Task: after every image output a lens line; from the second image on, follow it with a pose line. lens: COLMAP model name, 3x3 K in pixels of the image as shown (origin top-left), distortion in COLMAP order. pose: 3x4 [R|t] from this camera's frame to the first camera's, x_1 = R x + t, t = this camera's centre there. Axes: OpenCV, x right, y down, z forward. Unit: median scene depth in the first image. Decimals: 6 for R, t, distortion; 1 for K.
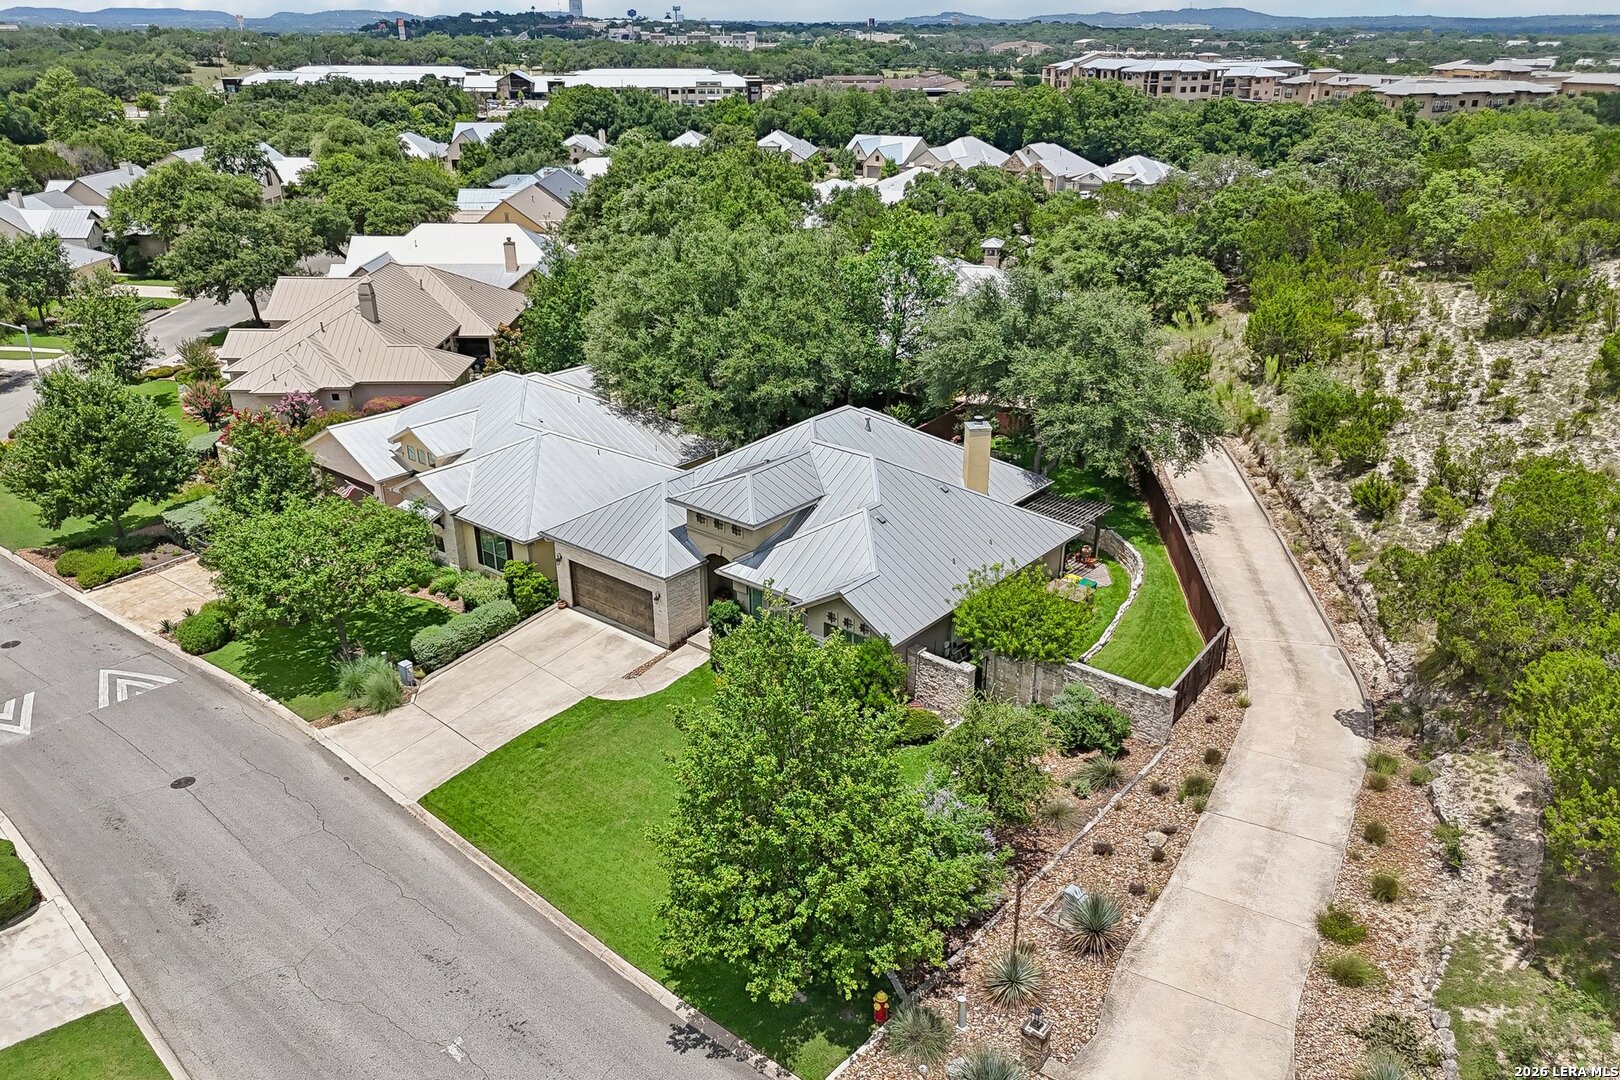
lens RADIAL K [[1192.5, 0, 814.5], [0, 1192.5, 542.1], [0, 0, 1]] dist [0.067547, -0.057802]
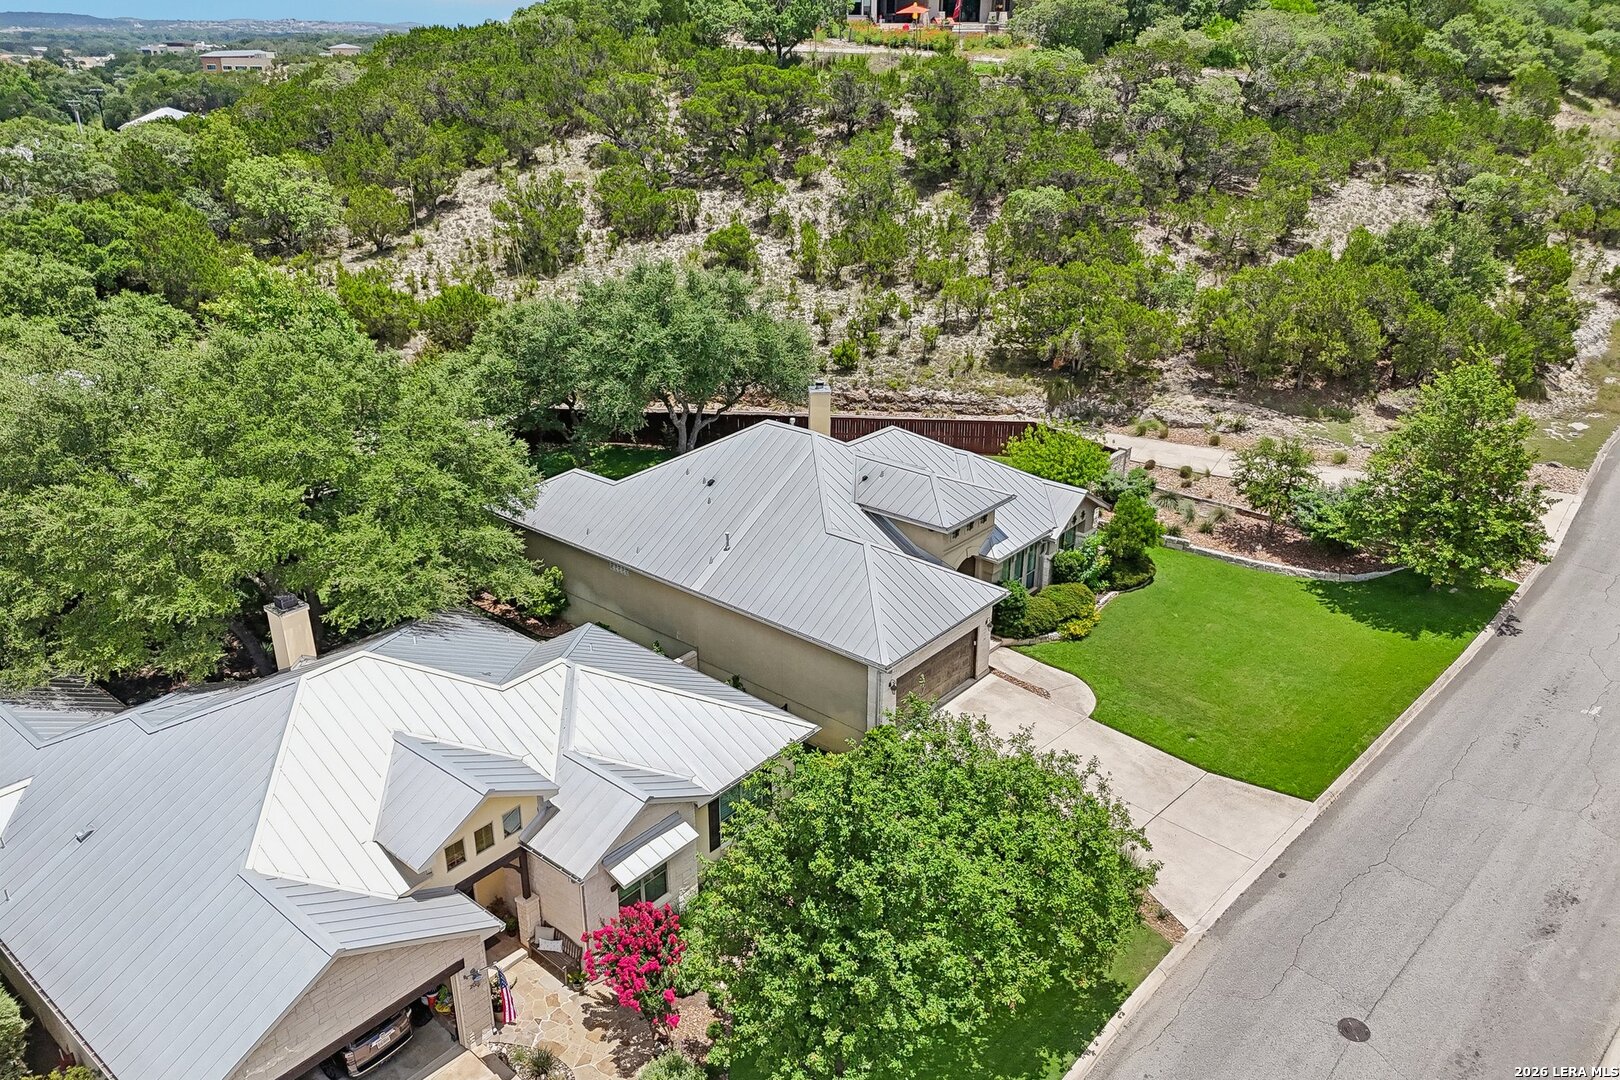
lens RADIAL K [[1192.5, 0, 814.7], [0, 1192.5, 541.7], [0, 0, 1]] dist [0.067547, -0.057802]
pose [[0.006150, -0.392997, 0.919519, -0.889756], [0.391573, 0.847052, 0.359407, -0.365686], [-0.920126, 0.357848, 0.159096, 0.884420]]
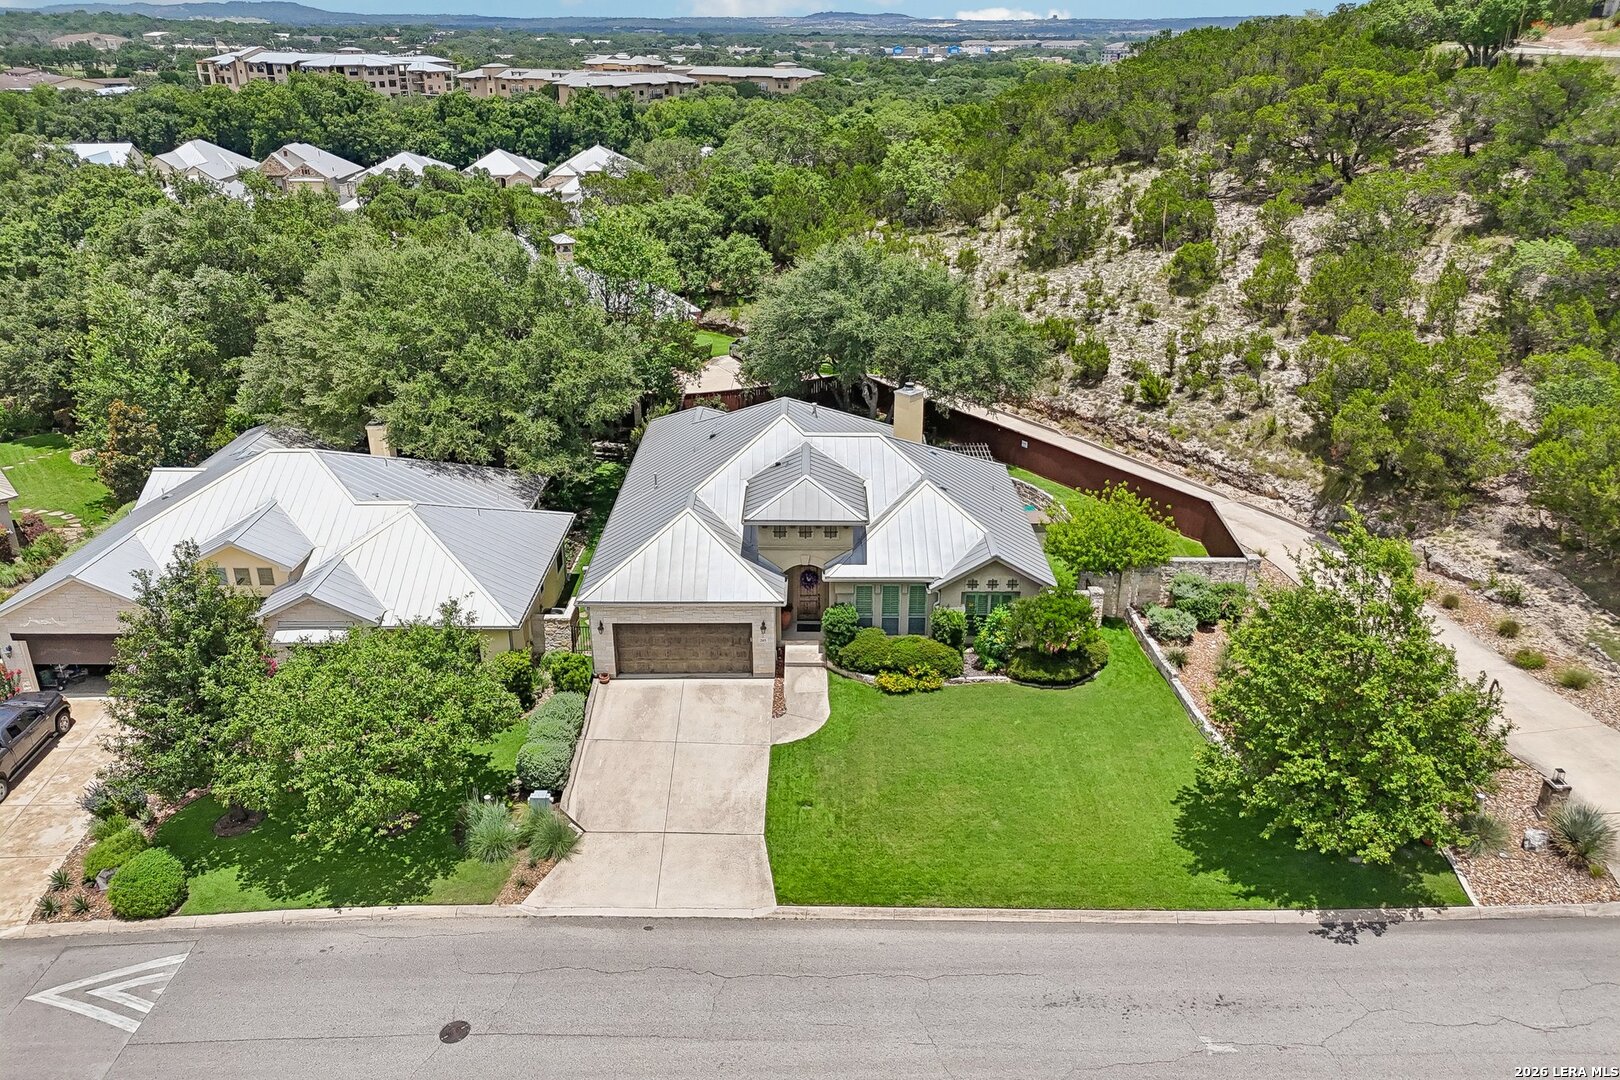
lens RADIAL K [[1192.5, 0, 812.5], [0, 1192.5, 530.0], [0, 0, 1]] dist [0.067547, -0.057802]
pose [[0.770881, -0.245156, 0.587912, -0.583982], [0.248404, 0.965596, 0.076935, -0.081758], [-0.586547, 0.086732, 0.805258, 0.206325]]
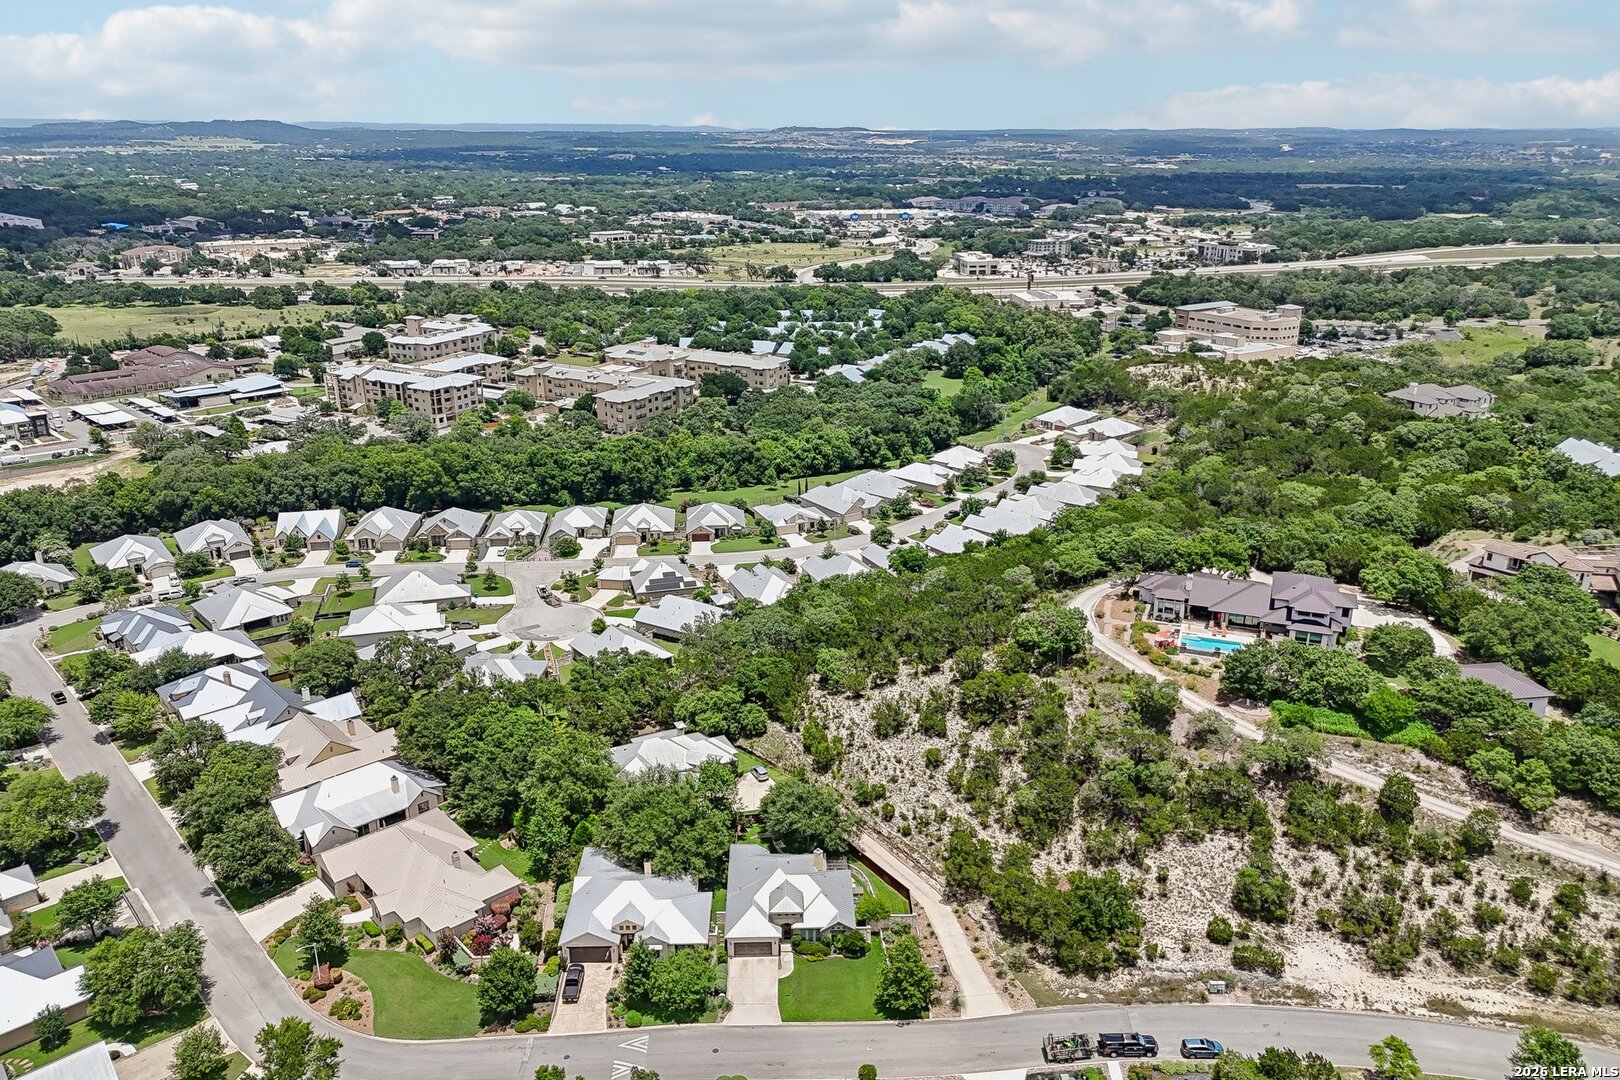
lens RADIAL K [[1192.5, 0, 810.6], [0, 1192.5, 536.5], [0, 0, 1]] dist [0.067547, -0.057802]
pose [[0.753907, -0.214666, 0.620921, -1.789820], [0.259106, 0.965657, 0.019249, -1.028546], [-0.603729, 0.146372, 0.783637, -1.769684]]
